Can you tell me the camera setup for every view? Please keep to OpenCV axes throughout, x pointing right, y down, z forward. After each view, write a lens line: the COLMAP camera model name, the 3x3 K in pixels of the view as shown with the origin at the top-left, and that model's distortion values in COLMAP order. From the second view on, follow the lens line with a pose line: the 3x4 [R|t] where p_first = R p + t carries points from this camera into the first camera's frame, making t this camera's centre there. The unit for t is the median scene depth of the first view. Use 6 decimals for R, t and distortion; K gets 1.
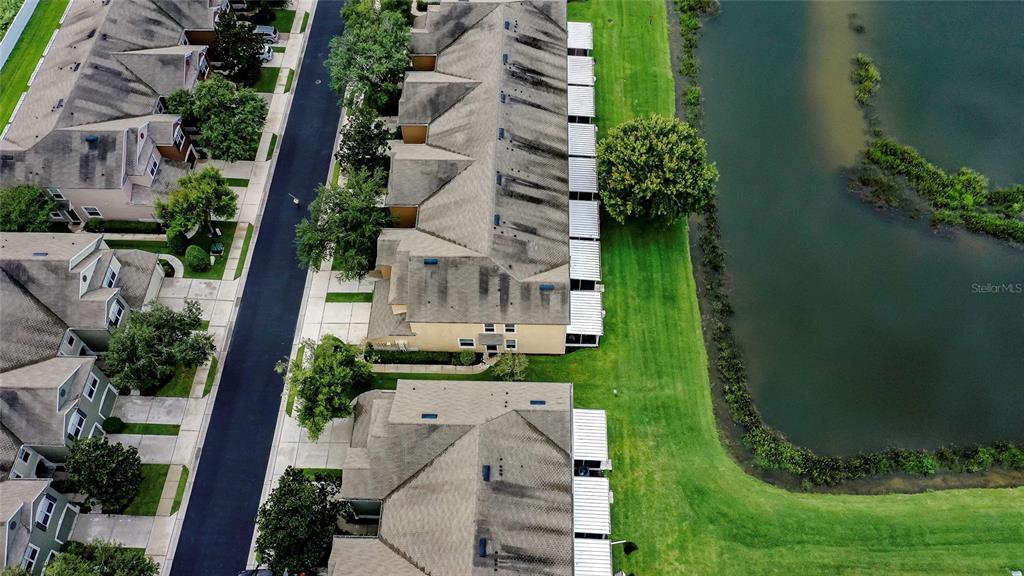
lens RADIAL K [[804.8, 0, 508.9], [0, 804.8, 295.6], [0, 0, 1]] dist [0.005562, 0.035952]
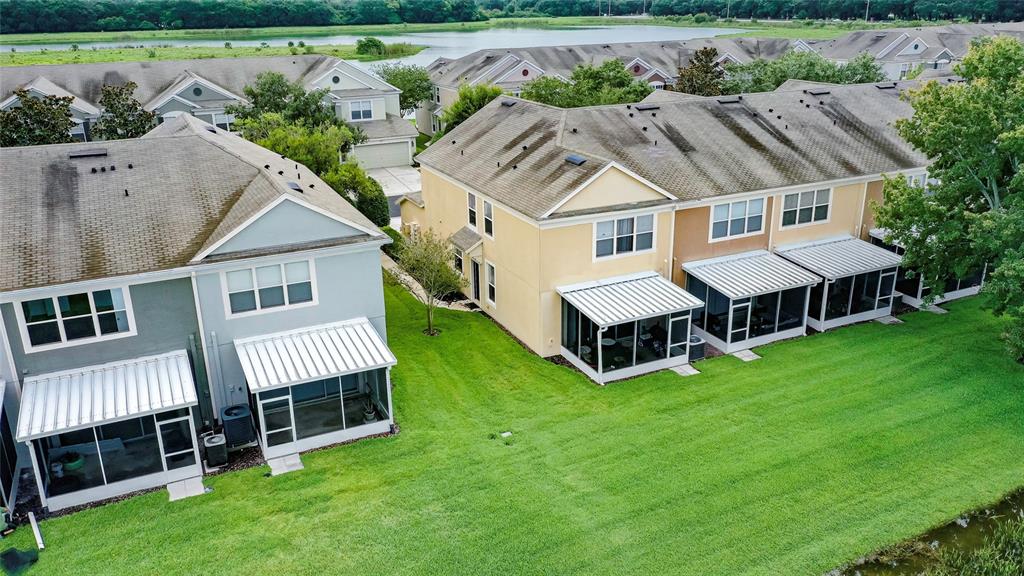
lens RADIAL K [[804.8, 0, 514.7], [0, 804.8, 288.1], [0, 0, 1]] dist [0.005562, 0.035952]
pose [[0.458186, 0.318067, -0.829999, 0.425382], [-0.744173, 0.647916, -0.162517, 0.134789], [0.486078, 0.692126, 0.533563, 0.767158]]
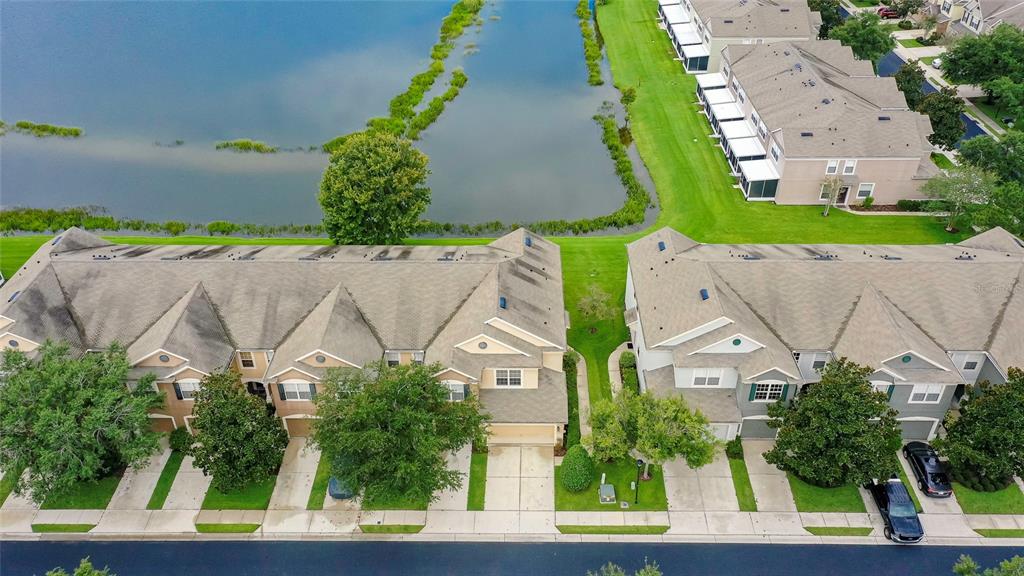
lens RADIAL K [[804.8, 0, 515.7], [0, 804.8, 285.5], [0, 0, 1]] dist [0.005562, 0.035952]
pose [[-0.022755, -0.551133, 0.834107, -0.758091], [0.841986, 0.439268, 0.313214, -0.290985], [-0.539019, 0.709434, 0.454051, 0.595099]]
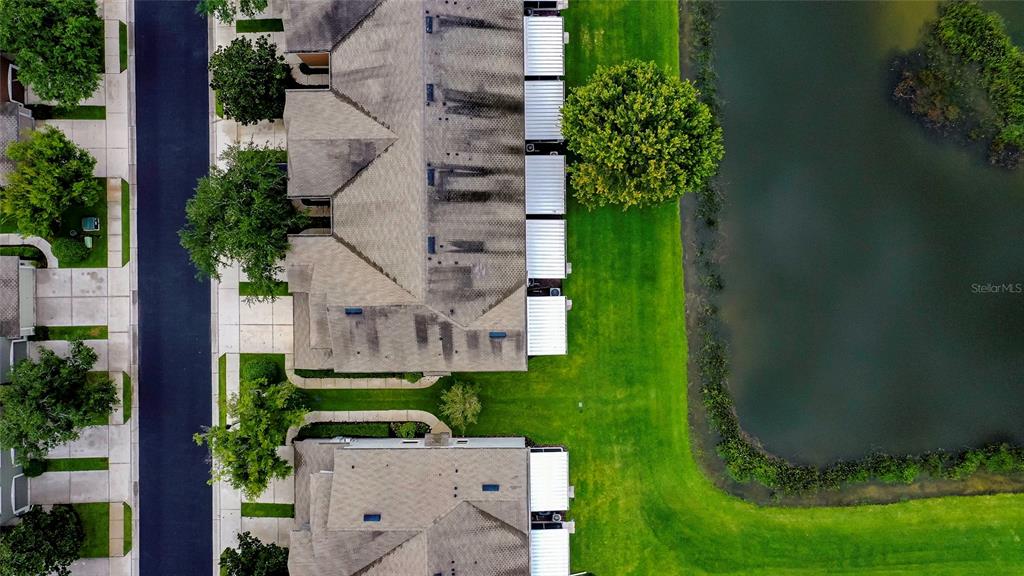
lens RADIAL K [[804.8, 0, 510.5], [0, 804.8, 290.7], [0, 0, 1]] dist [0.005562, 0.035952]
pose [[0.999072, -0.042877, -0.004032, 0.063665], [0.038094, 0.836177, 0.547136, -0.487637], [-0.020088, -0.546782, 0.837034, 0.323253]]
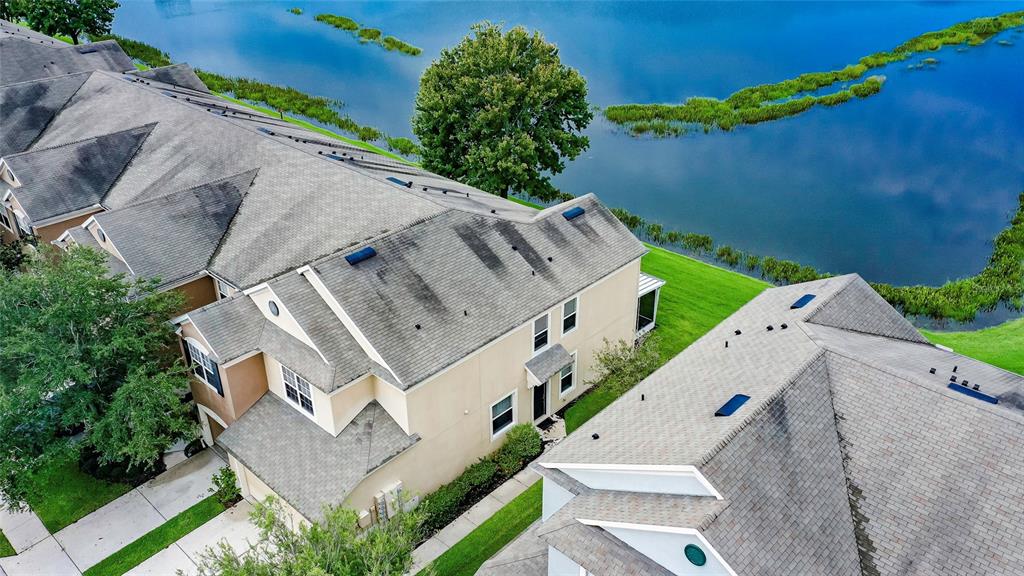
lens RADIAL K [[804.8, 0, 513.6], [0, 804.8, 287.6], [0, 0, 1]] dist [0.005562, 0.035952]
pose [[0.657804, -0.350446, 0.666695, -0.324918], [0.630204, 0.740839, -0.232379, 0.115956], [-0.412478, 0.573013, 0.708179, 0.664639]]
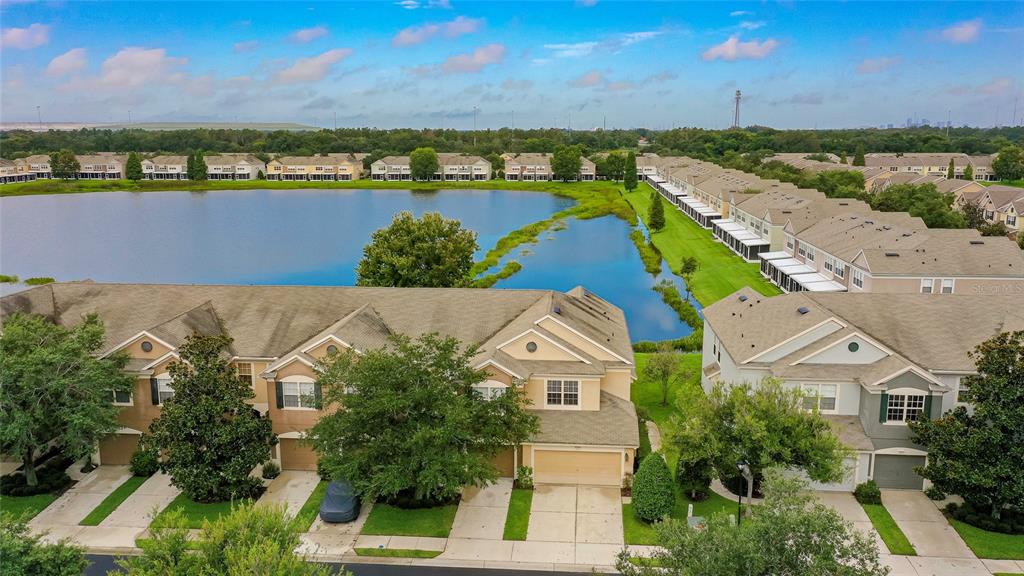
lens RADIAL K [[804.8, 0, 514.4], [0, 804.8, 289.2], [0, 0, 1]] dist [0.005562, 0.035952]
pose [[0.045959, -0.174490, 0.983586, -0.752554], [0.838757, 0.541527, 0.056876, -0.119185], [-0.542562, 0.822376, 0.171243, 0.870339]]
